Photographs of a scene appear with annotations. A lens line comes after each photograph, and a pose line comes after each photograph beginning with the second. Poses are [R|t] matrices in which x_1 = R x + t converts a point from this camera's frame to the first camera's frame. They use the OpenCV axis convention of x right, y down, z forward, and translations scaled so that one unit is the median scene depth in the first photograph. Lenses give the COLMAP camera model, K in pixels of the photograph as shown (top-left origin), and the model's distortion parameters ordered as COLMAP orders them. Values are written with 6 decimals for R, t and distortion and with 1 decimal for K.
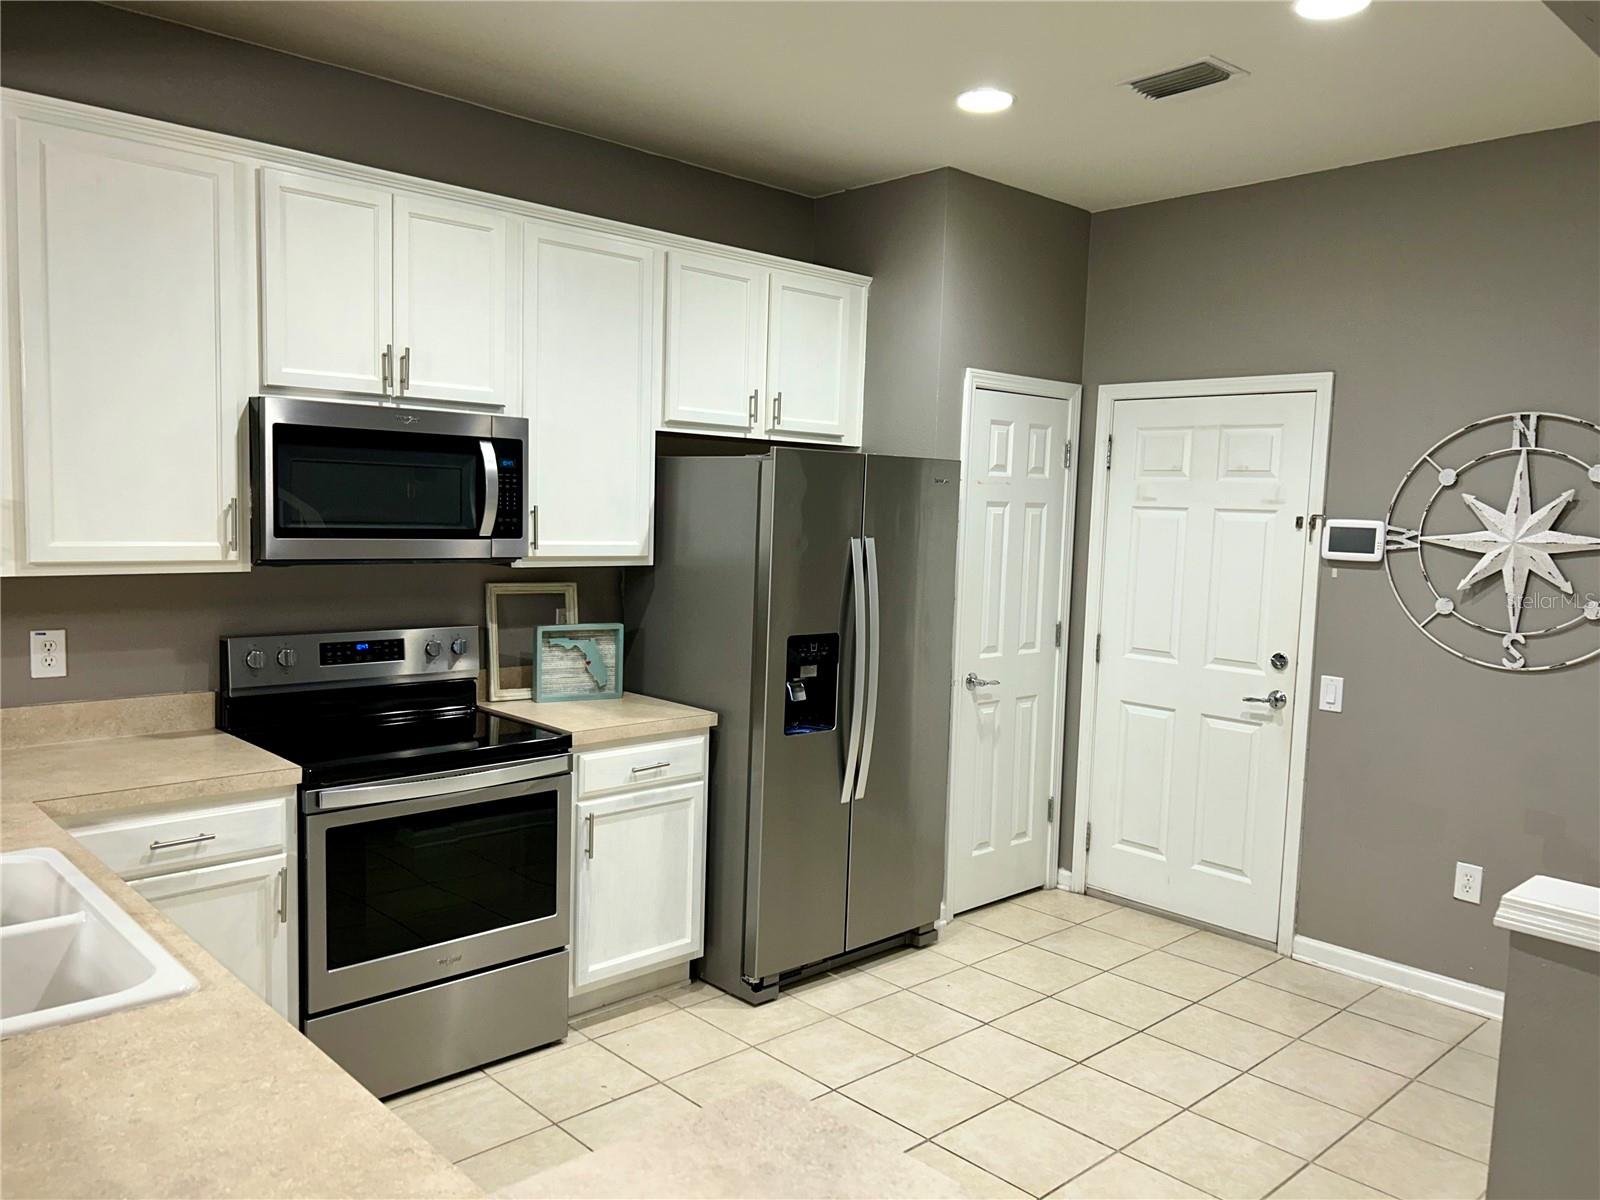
lens RADIAL K [[1201.1, 0, 782.4], [0, 1201.1, 606.1], [0, 0, 1]] dist [0.057056, -0.065960]
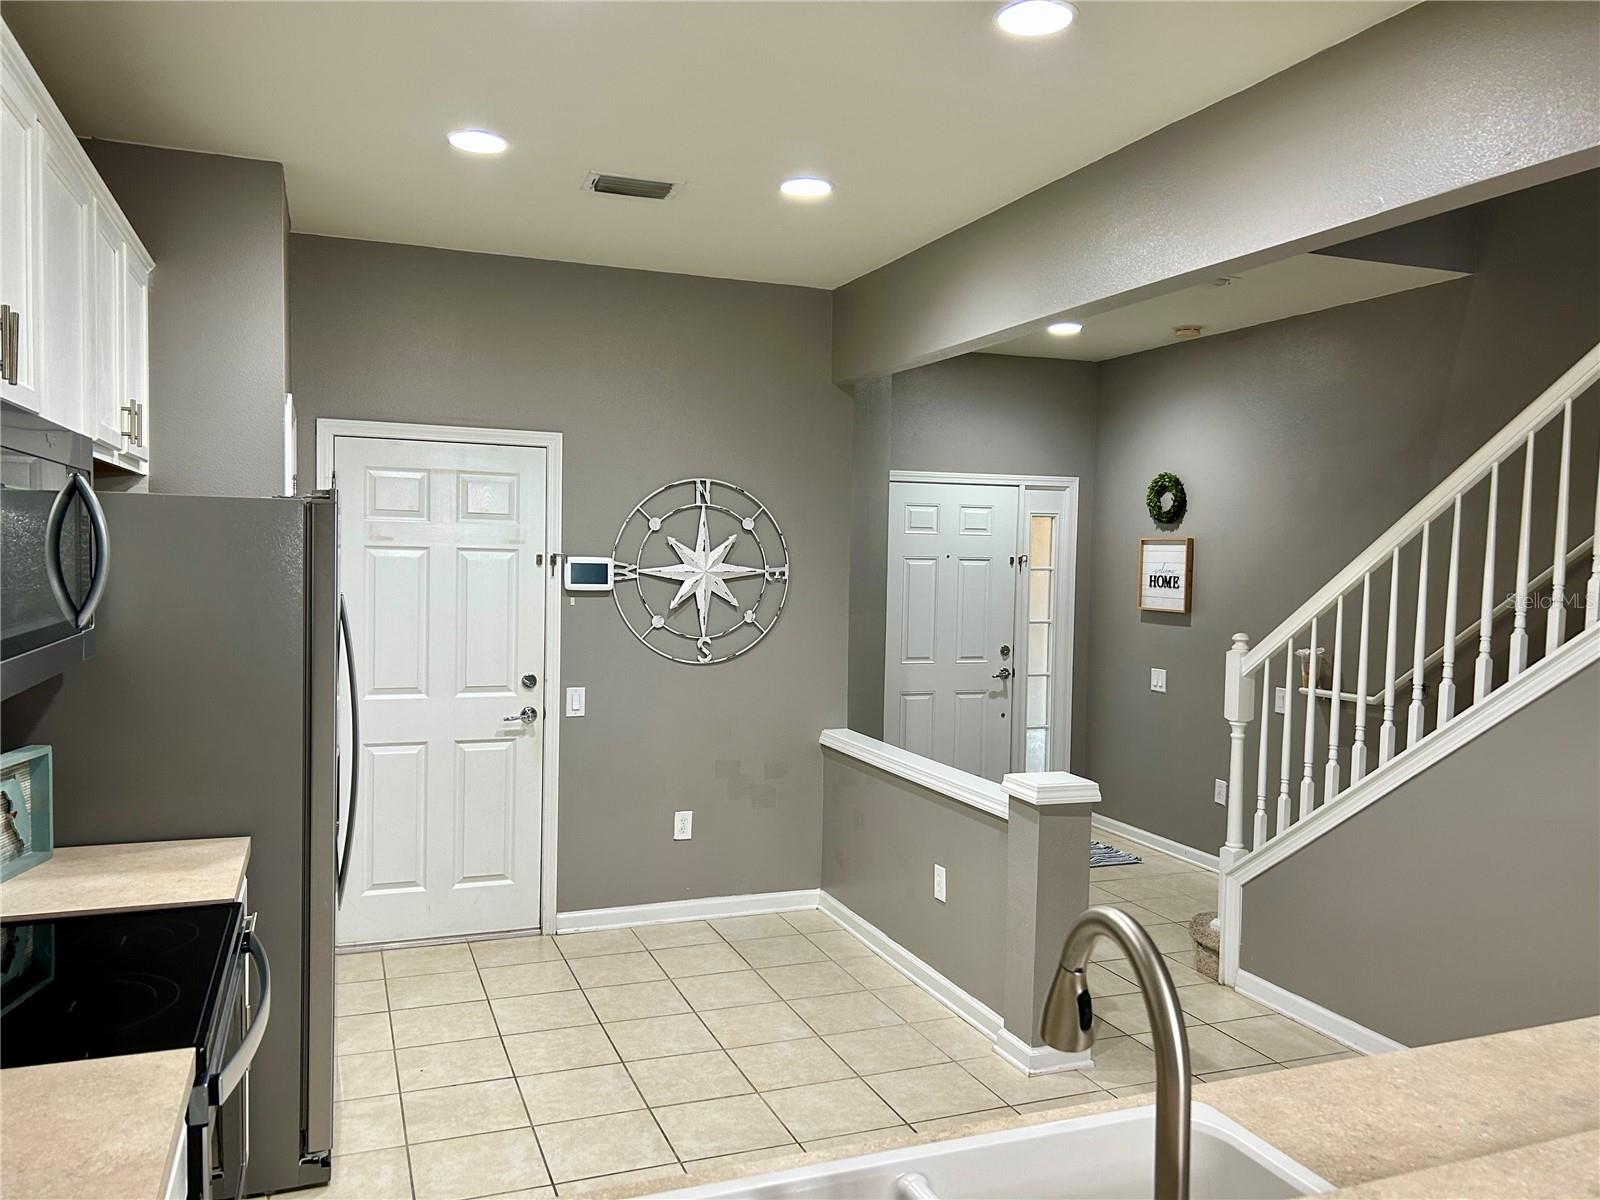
lens RADIAL K [[1201.1, 0, 784.4], [0, 1201.1, 600.7], [0, 0, 1]] dist [0.057056, -0.065960]
pose [[0.370485, -0.056688, 0.927107, -0.595939], [0.072539, 0.996853, 0.031965, -0.053096], [-0.926001, 0.055409, 0.373431, 0.376622]]
